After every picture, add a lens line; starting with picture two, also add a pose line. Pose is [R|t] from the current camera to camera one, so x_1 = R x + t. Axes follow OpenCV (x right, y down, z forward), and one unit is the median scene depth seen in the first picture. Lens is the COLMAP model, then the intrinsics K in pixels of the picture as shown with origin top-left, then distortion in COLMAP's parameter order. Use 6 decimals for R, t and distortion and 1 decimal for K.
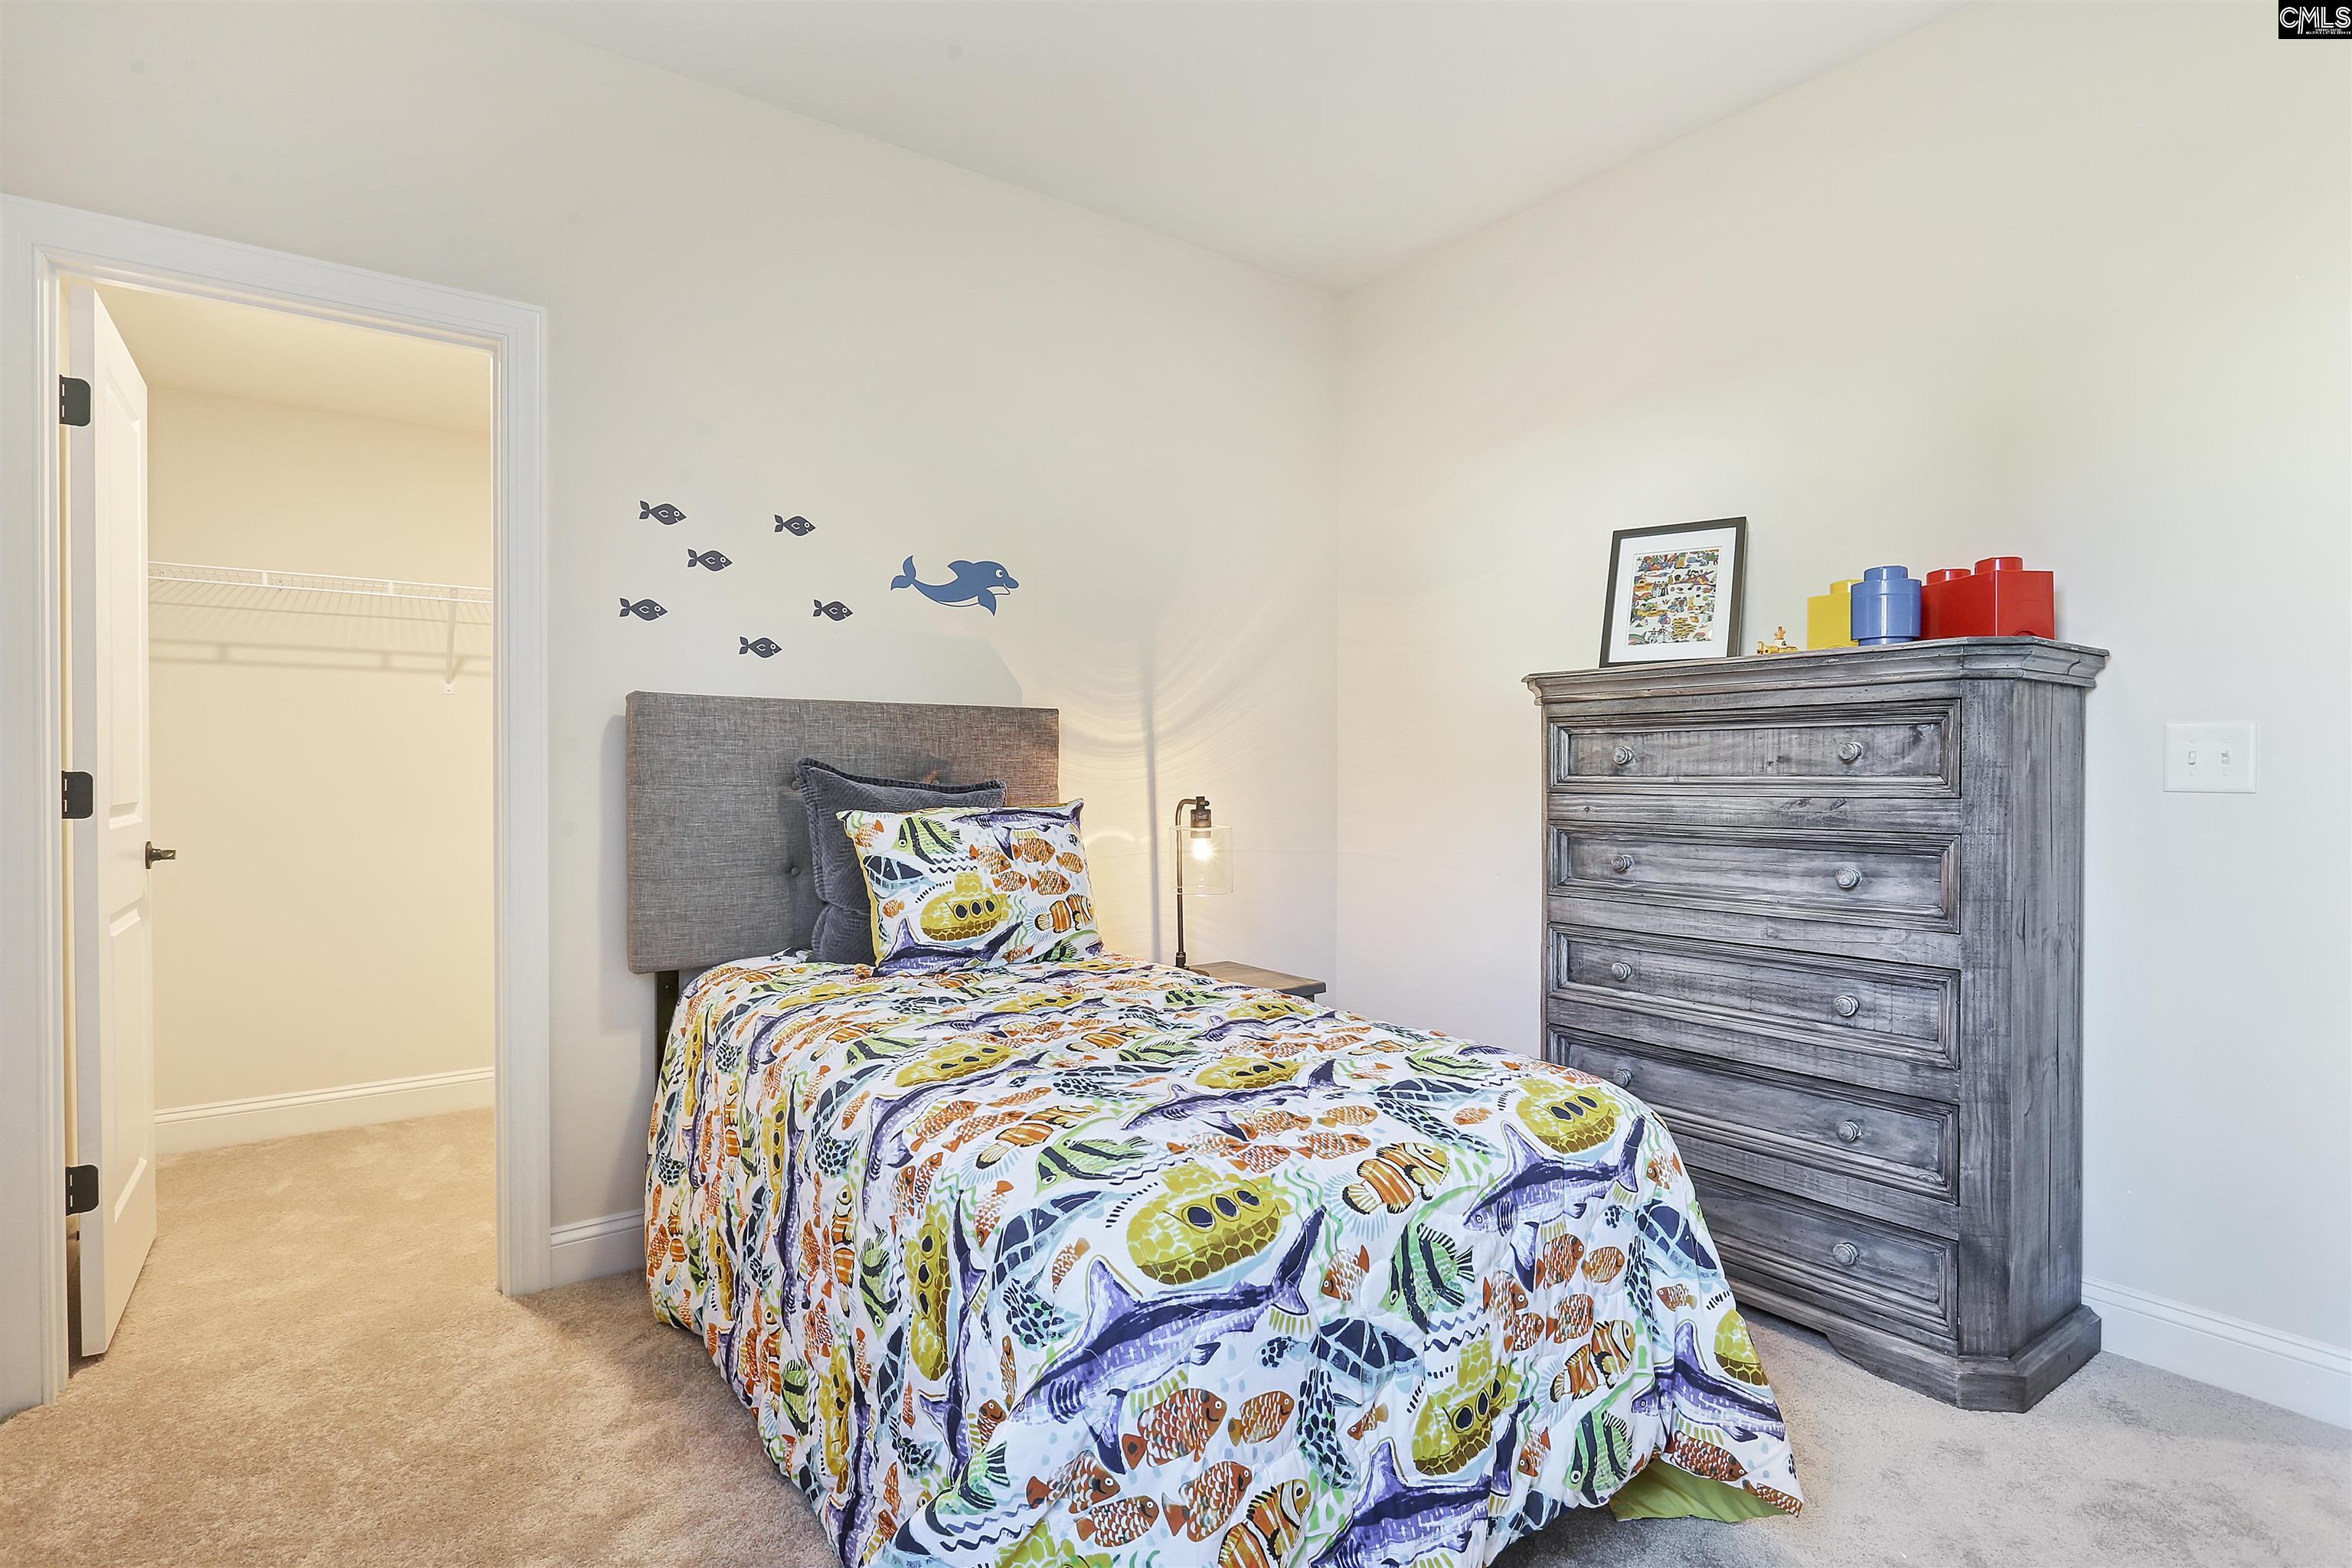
lens RADIAL K [[1167.6, 0, 1168.8], [0, 1167.6, 775.4], [0, 0, 1]] dist [-0.009535, 0.001522]
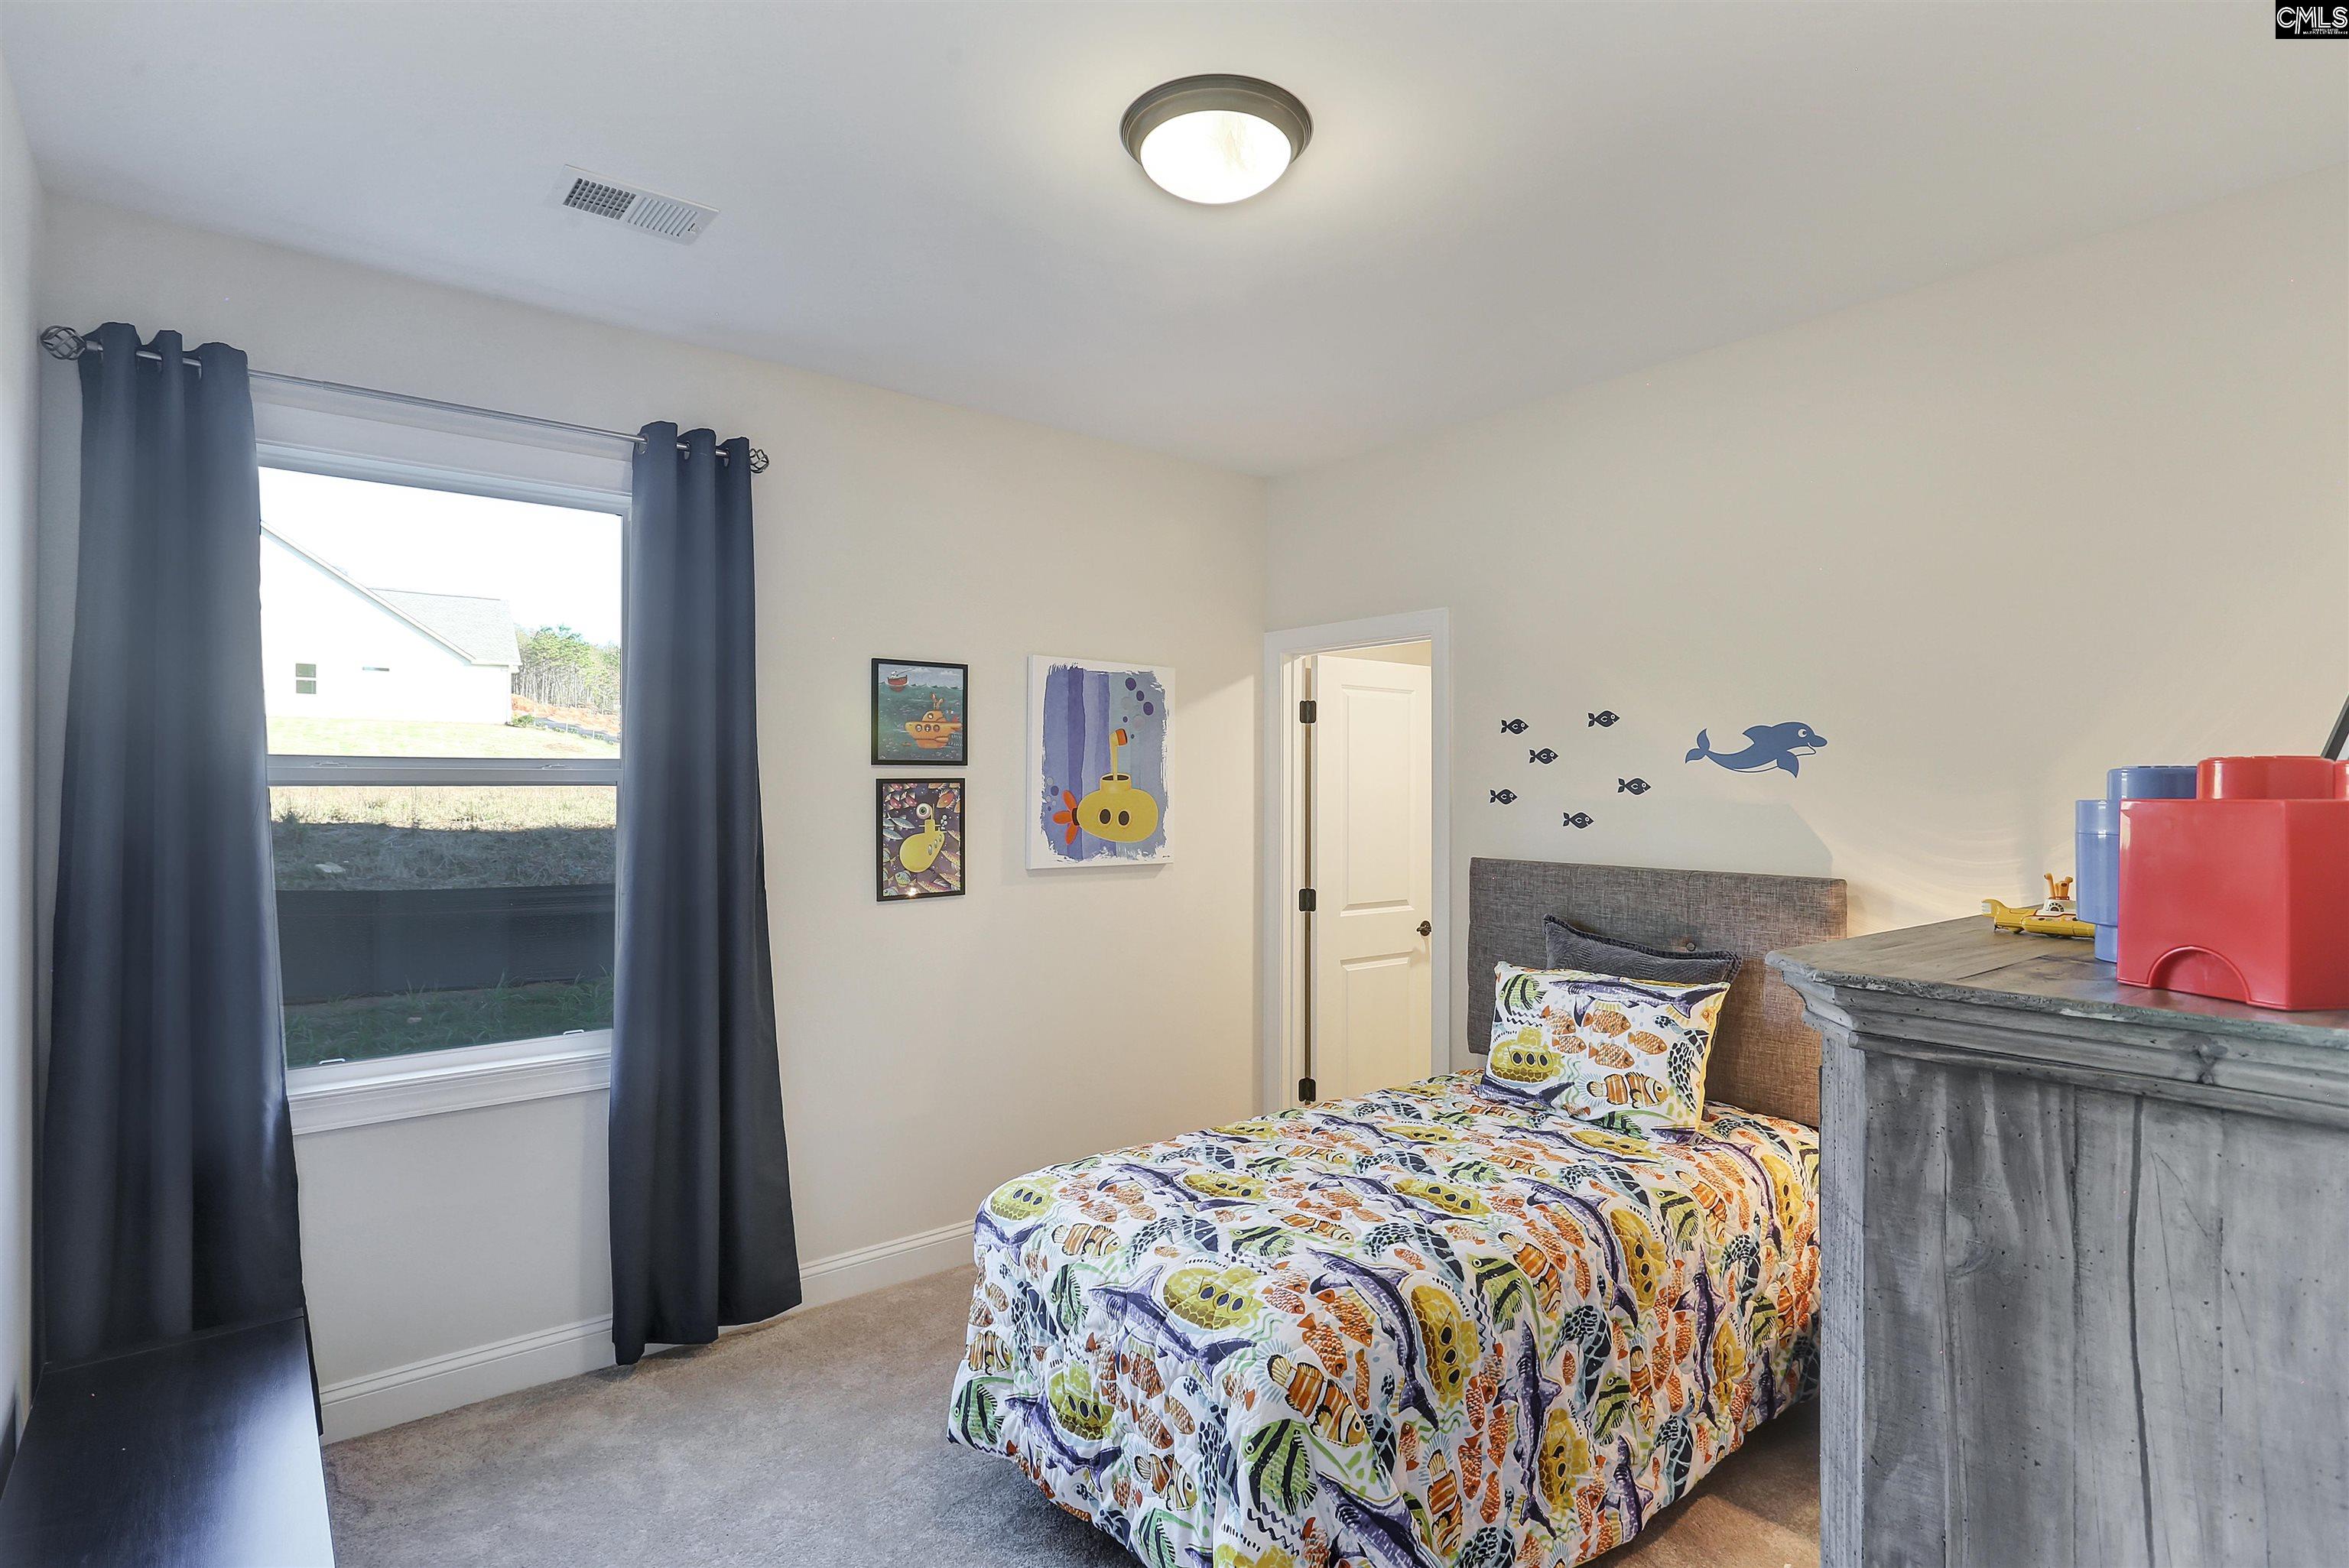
lens RADIAL K [[1166.0, 0, 1167.5], [0, 1166.0, 783.1], [0, 0, 1]] dist [-0.009535, 0.001522]
pose [[0.043623, -0.005164, -0.999035, 0.968019], [-0.008890, 0.999945, -0.005557, -0.151922], [0.999009, 0.009124, 0.043575, 0.549033]]
